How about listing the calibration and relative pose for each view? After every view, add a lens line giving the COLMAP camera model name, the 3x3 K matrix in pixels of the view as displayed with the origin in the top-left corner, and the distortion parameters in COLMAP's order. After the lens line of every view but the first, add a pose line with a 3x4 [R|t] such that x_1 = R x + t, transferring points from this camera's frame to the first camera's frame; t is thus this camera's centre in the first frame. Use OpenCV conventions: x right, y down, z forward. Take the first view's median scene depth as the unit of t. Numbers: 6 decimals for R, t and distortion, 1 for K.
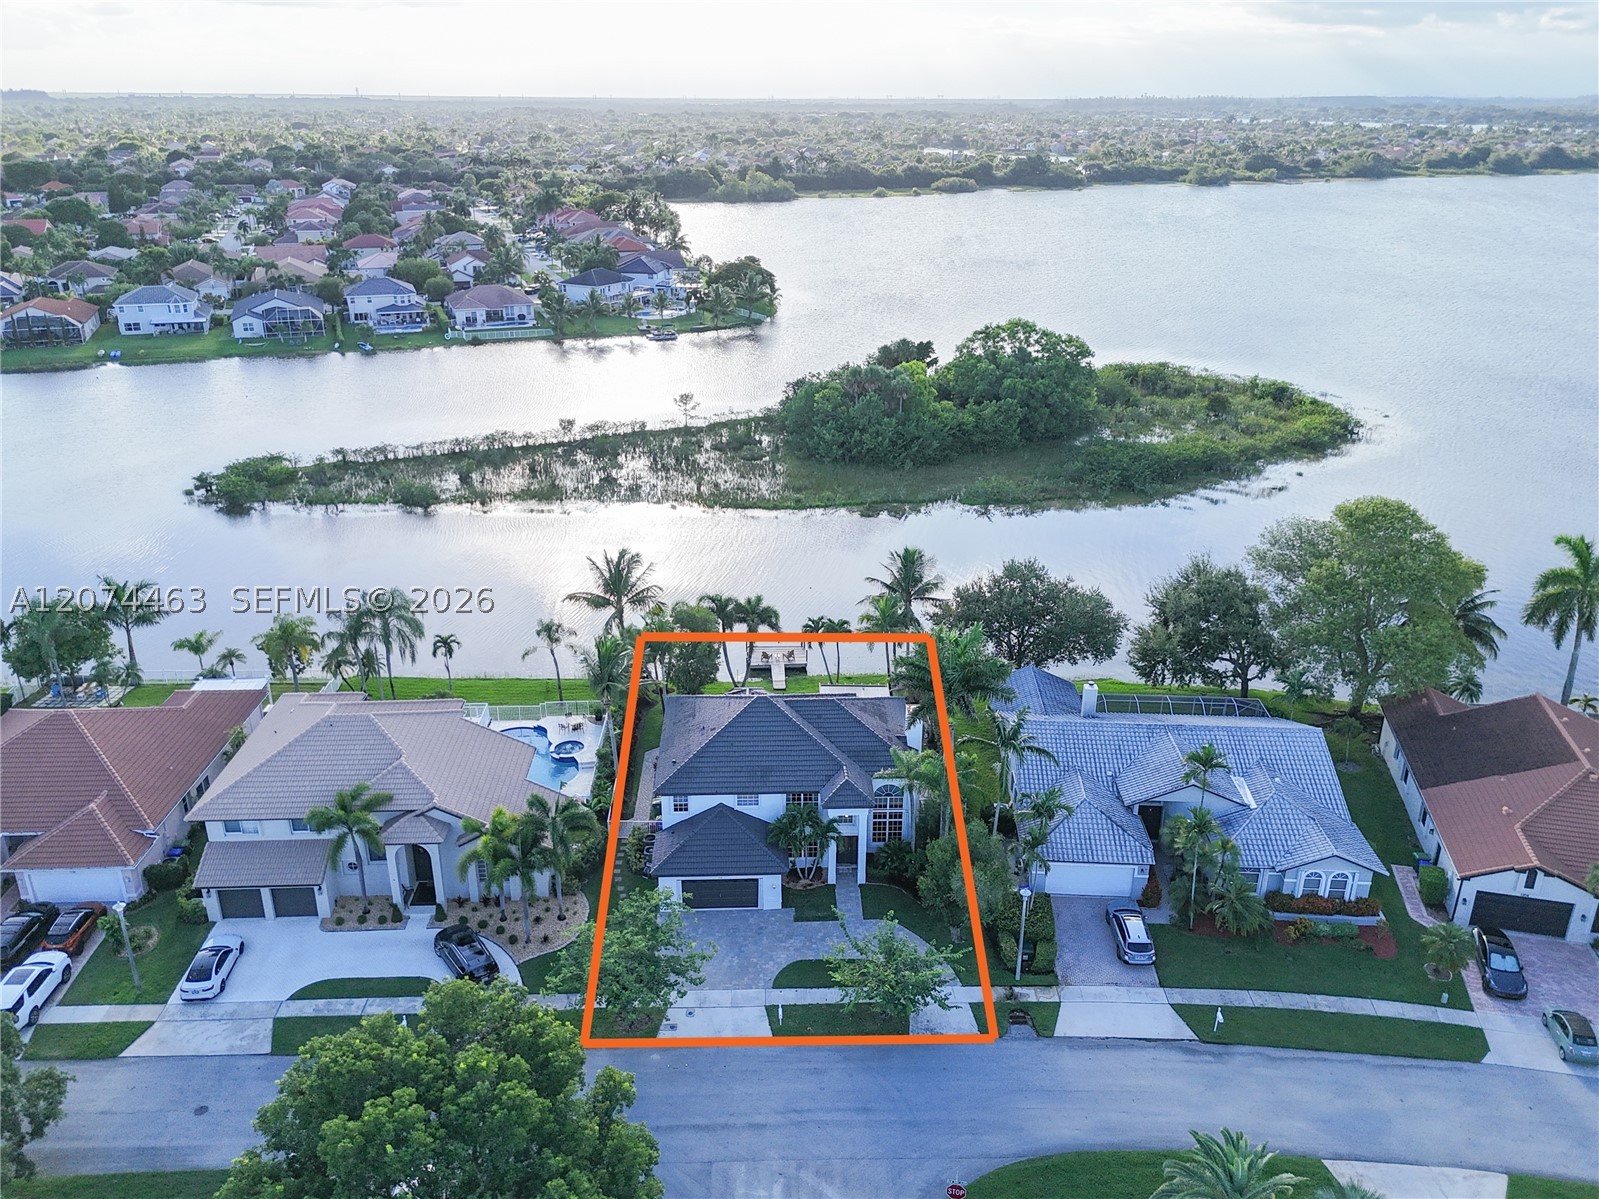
lens RADIAL K [[1245.5, 0, 795.9], [0, 1245.5, 595.2], [0, 0, 1]] dist [0.055784, -0.047718]
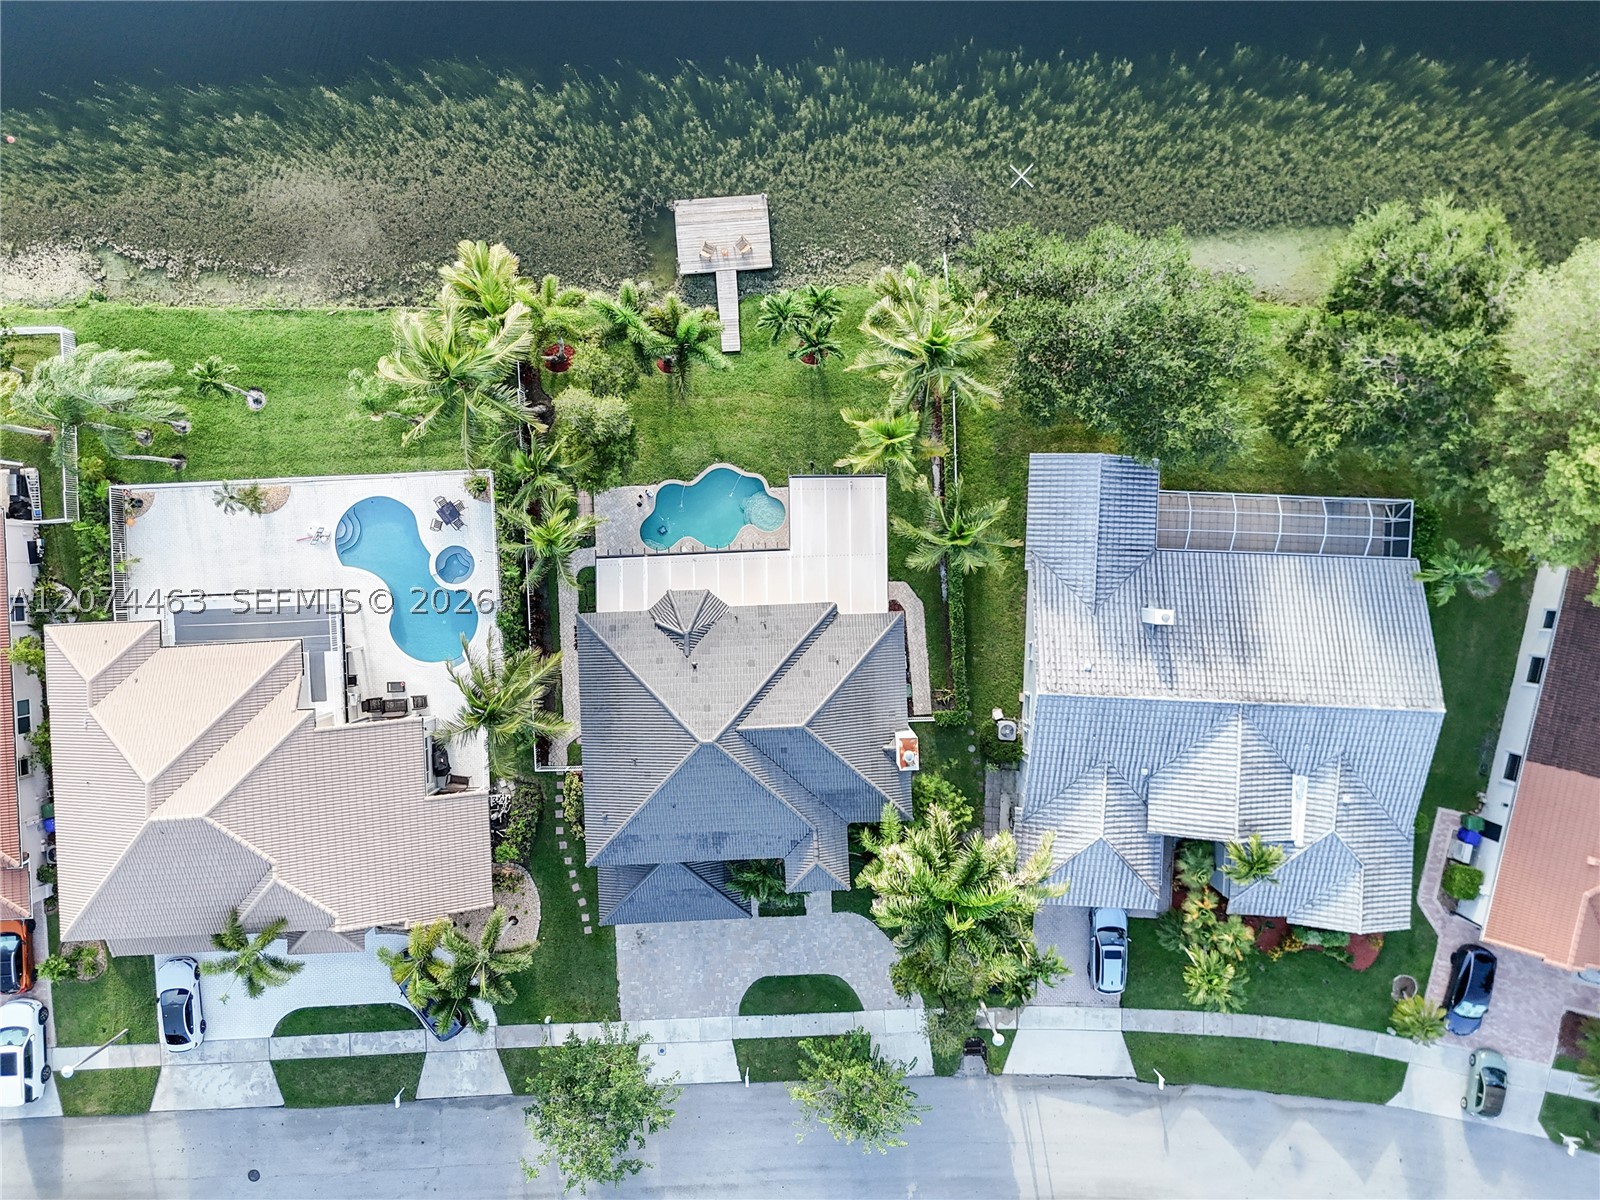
lens RADIAL K [[1246.3, 0, 799.8], [0, 1246.3, 583.7], [0, 0, 1]] dist [0.055784, -0.047718]
pose [[0.999911, -0.008520, -0.010279, 0.041886], [0.012687, 0.366624, 0.930283, -0.722153], [-0.004157, -0.930330, 0.366699, 0.893285]]
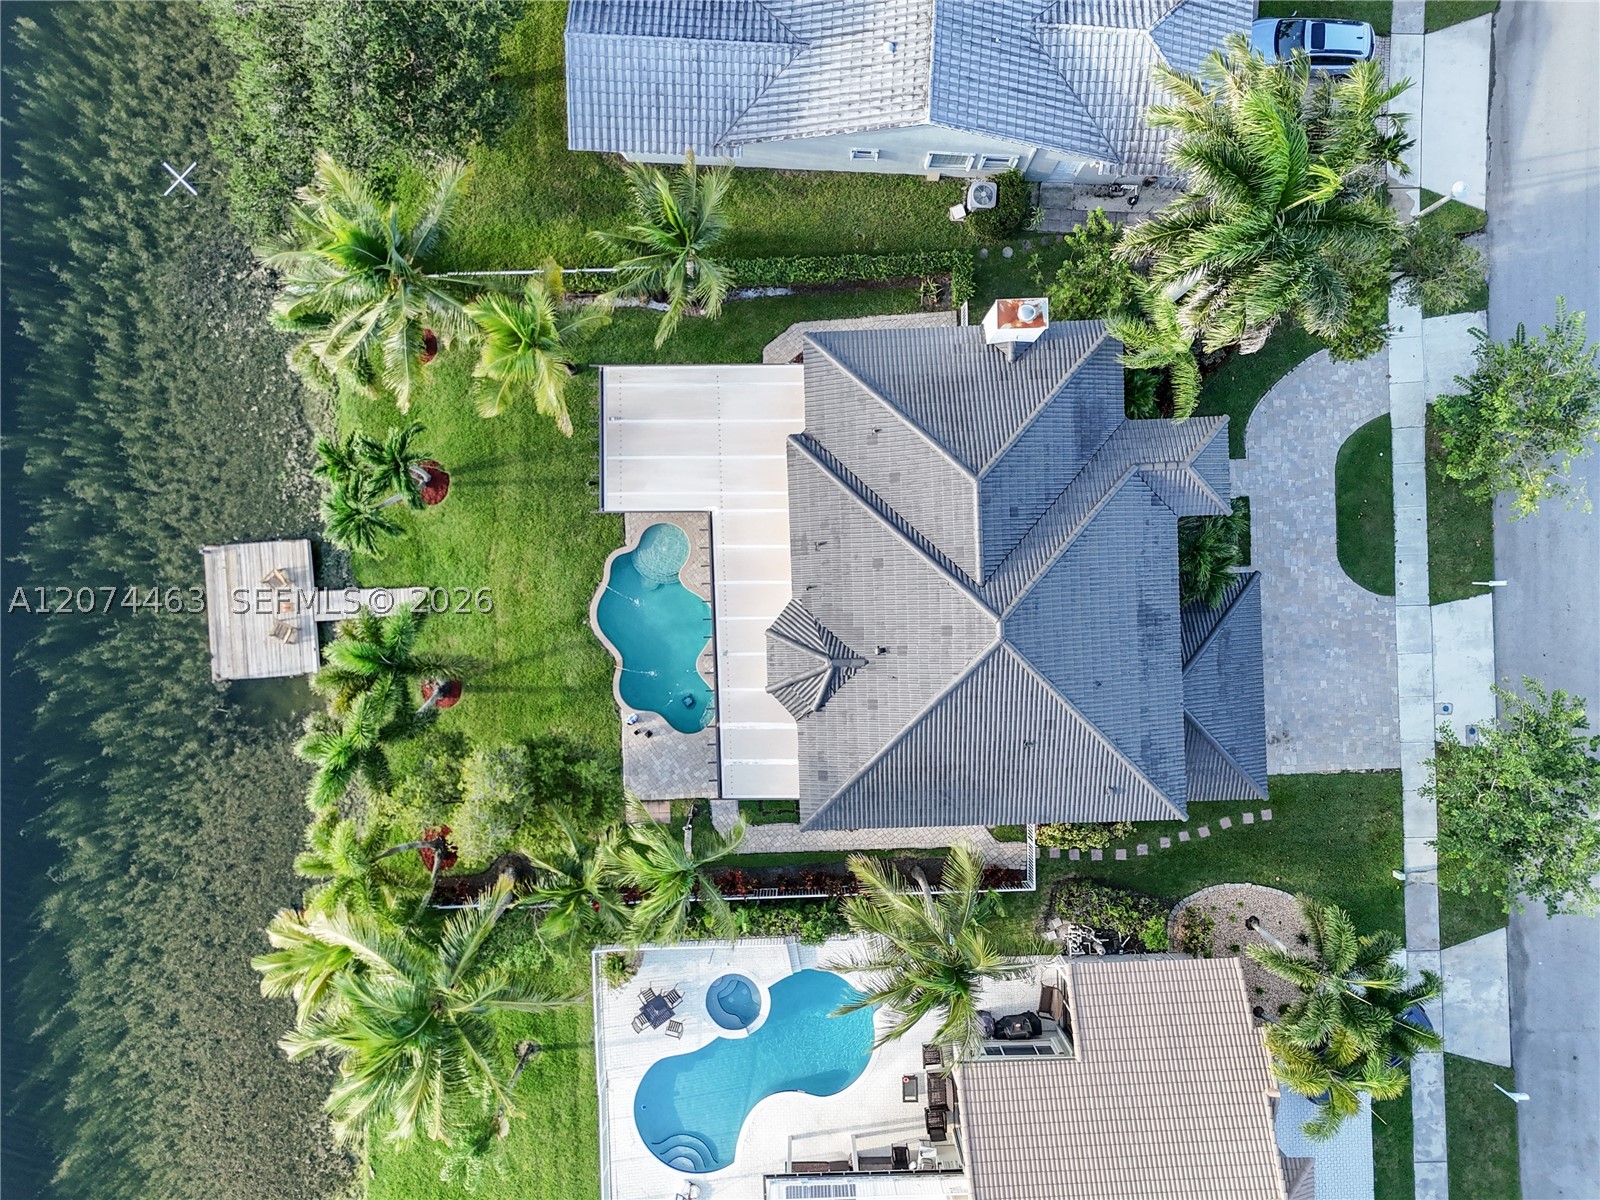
lens RADIAL K [[1246.3, 0, 793.9], [0, 1246.3, 585.6], [0, 0, 1]] dist [0.055784, -0.047718]
pose [[-0.000721, -0.999866, -0.016342, -0.001103], [0.377508, -0.015405, 0.925878, -0.437475], [-0.926006, -0.005502, 0.377469, 0.980634]]
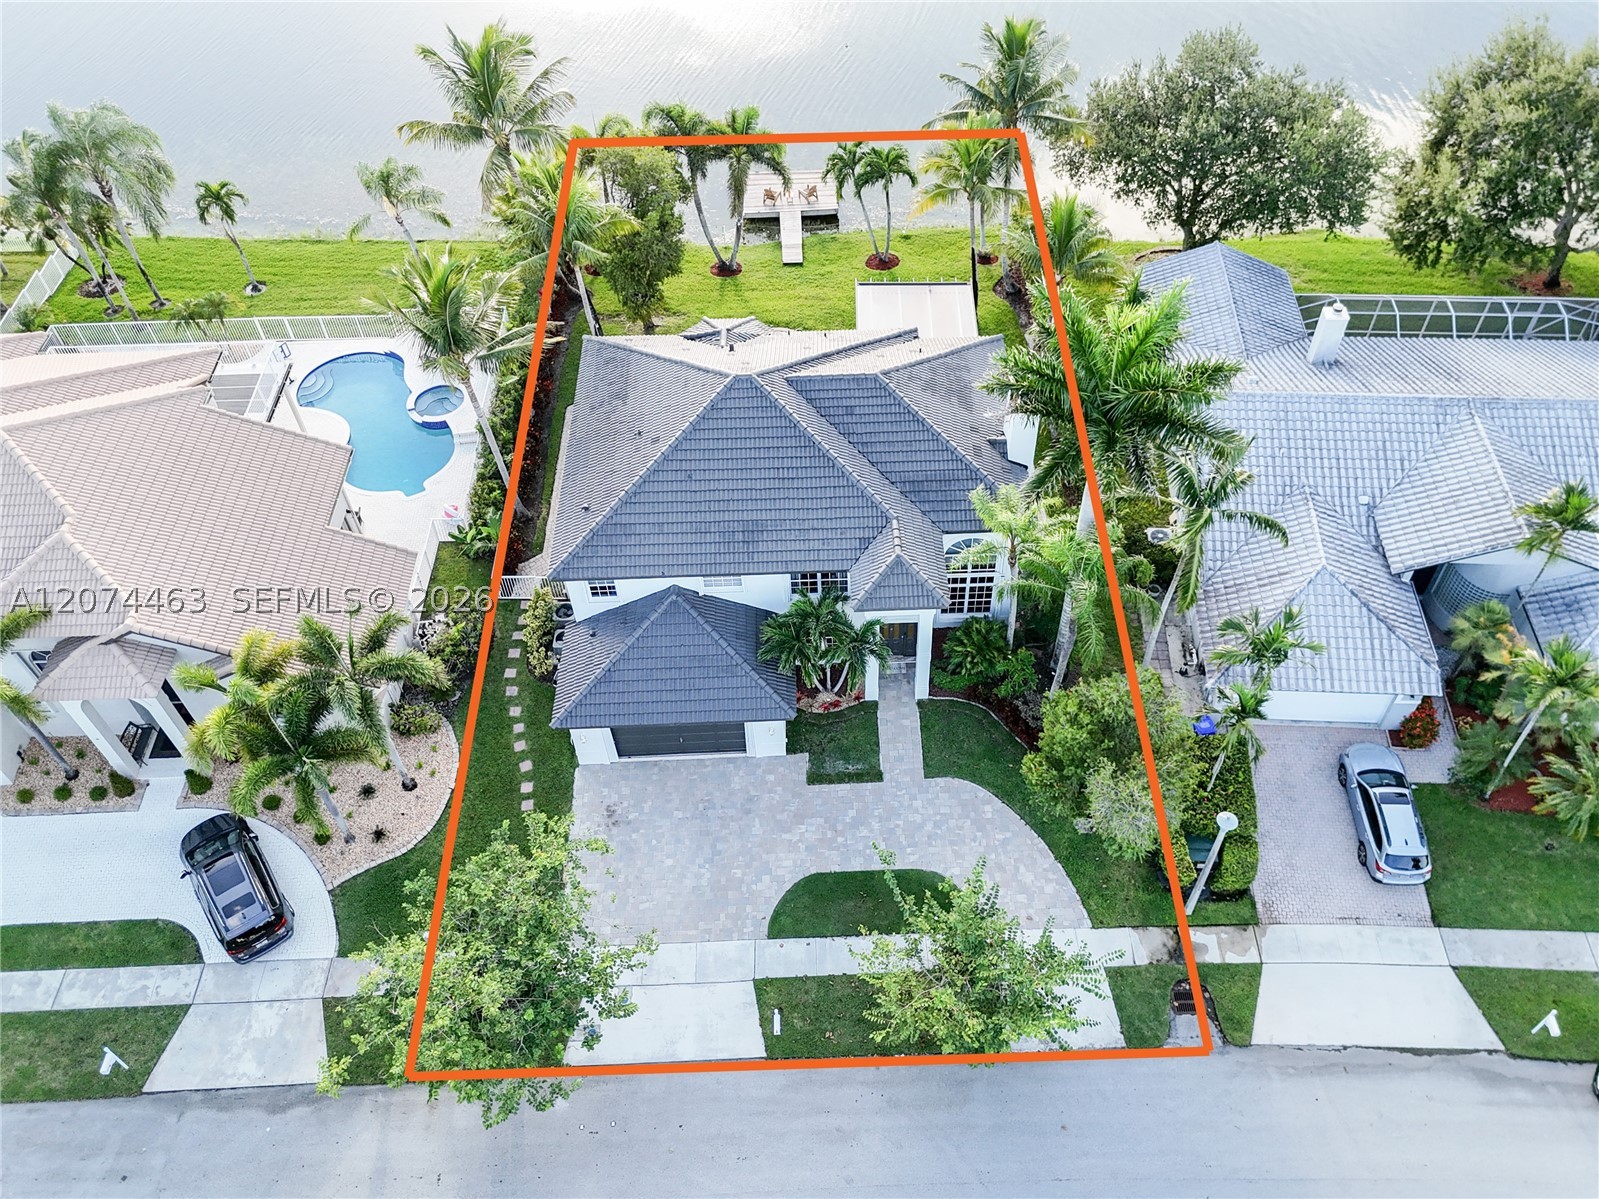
lens RADIAL K [[1245.5, 0, 852.6], [0, 1245.5, 570.4], [0, 0, 1]] dist [0.055784, -0.047718]
pose [[0.999954, -0.009596, -0.000242, 0.021328], [0.008662, 0.891253, 0.453423, -0.096260], [-0.004136, -0.453405, 0.891295, 0.523299]]
